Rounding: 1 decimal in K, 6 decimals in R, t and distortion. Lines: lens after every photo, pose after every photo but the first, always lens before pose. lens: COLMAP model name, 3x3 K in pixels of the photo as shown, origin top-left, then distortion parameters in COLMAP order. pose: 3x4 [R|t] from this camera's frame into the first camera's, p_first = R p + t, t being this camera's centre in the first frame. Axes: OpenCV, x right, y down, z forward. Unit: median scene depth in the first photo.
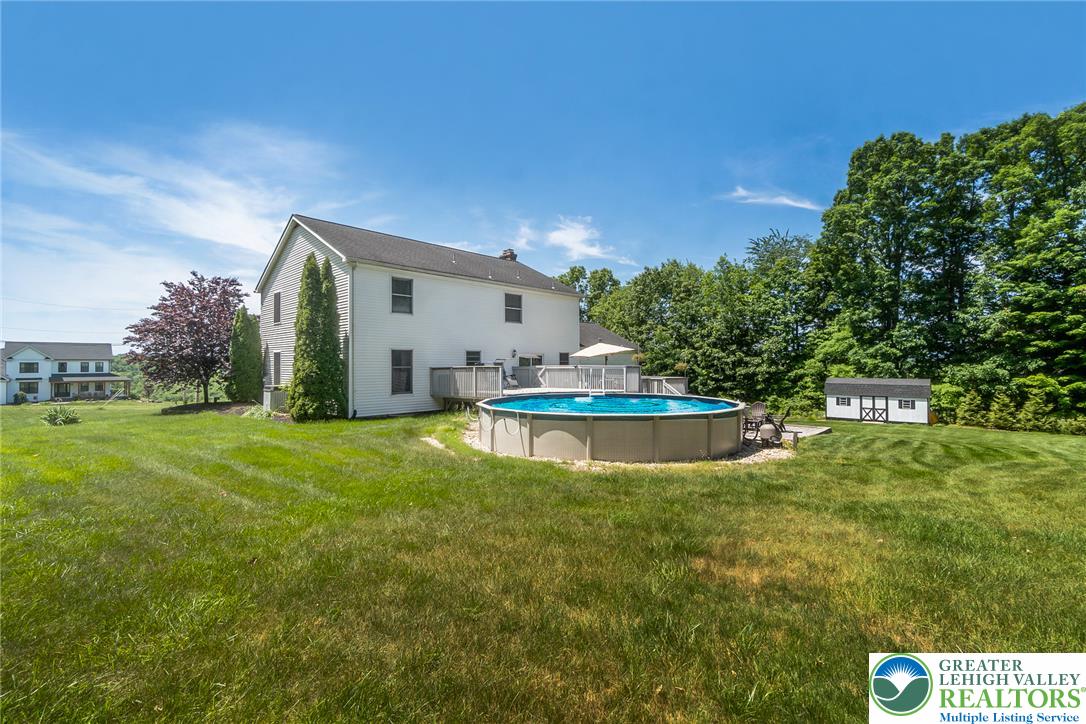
lens RADIAL K [[472.3, 0, 561.2], [0, 472.3, 355.7], [0, 0, 1]] dist [0.000479, -0.000561]
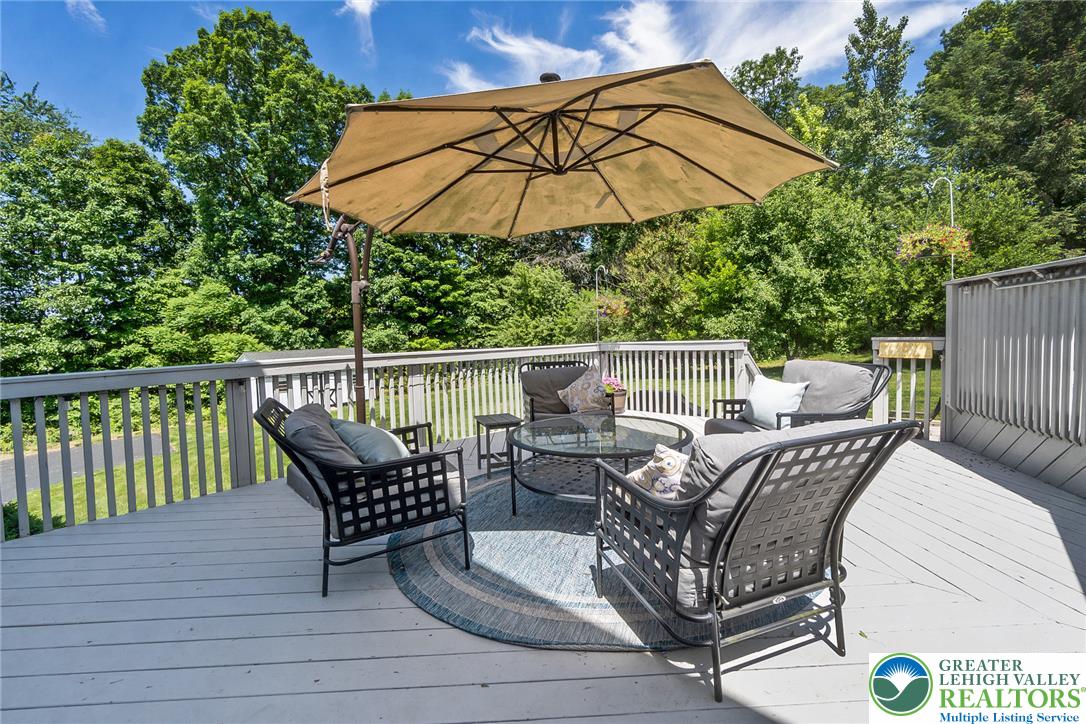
lens RADIAL K [[472.3, 0, 543.7], [0, 472.3, 358.0], [0, 0, 1]] dist [0.000479, -0.000561]
pose [[0.016015, -0.058264, 0.998173, -0.061509], [0.015683, 0.998193, 0.058013, 0.025058], [-0.999749, 0.014726, 0.016900, 0.655157]]
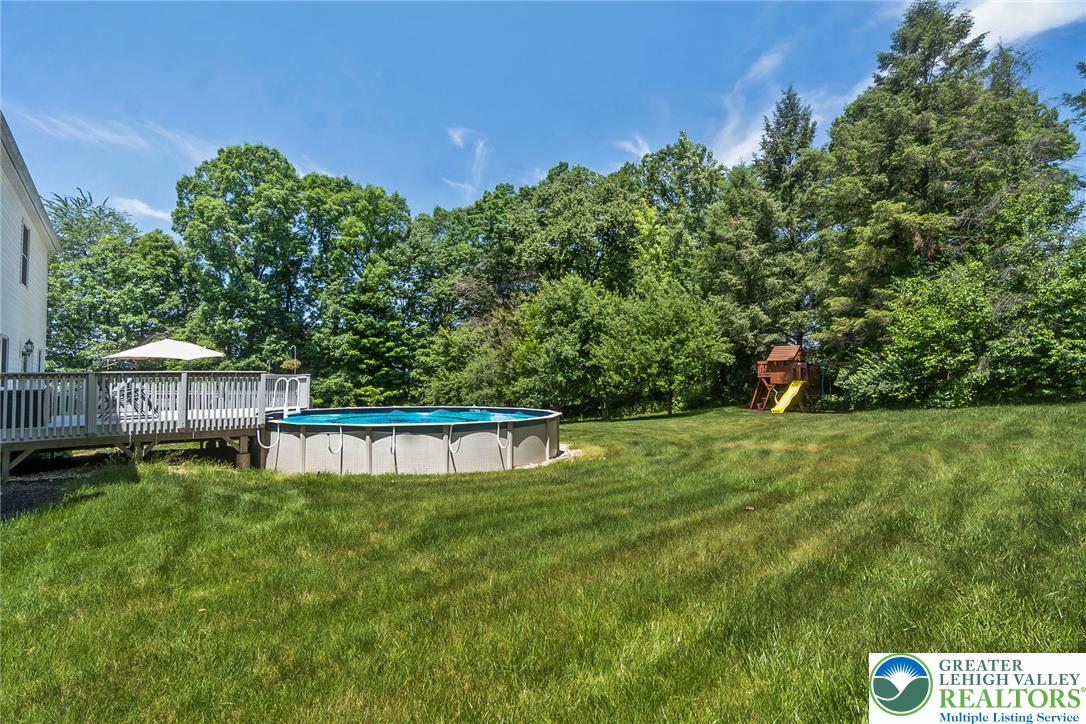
lens RADIAL K [[562.1, 0, 545.6], [0, 562.1, 358.2], [0, 0, 1]] dist [-0.004531, 0.001631]
pose [[0.166423, 0.038323, 0.985309, -0.388770], [-0.012960, 0.999243, -0.036676, 0.012458], [-0.985969, -0.006666, 0.166794, 0.249237]]
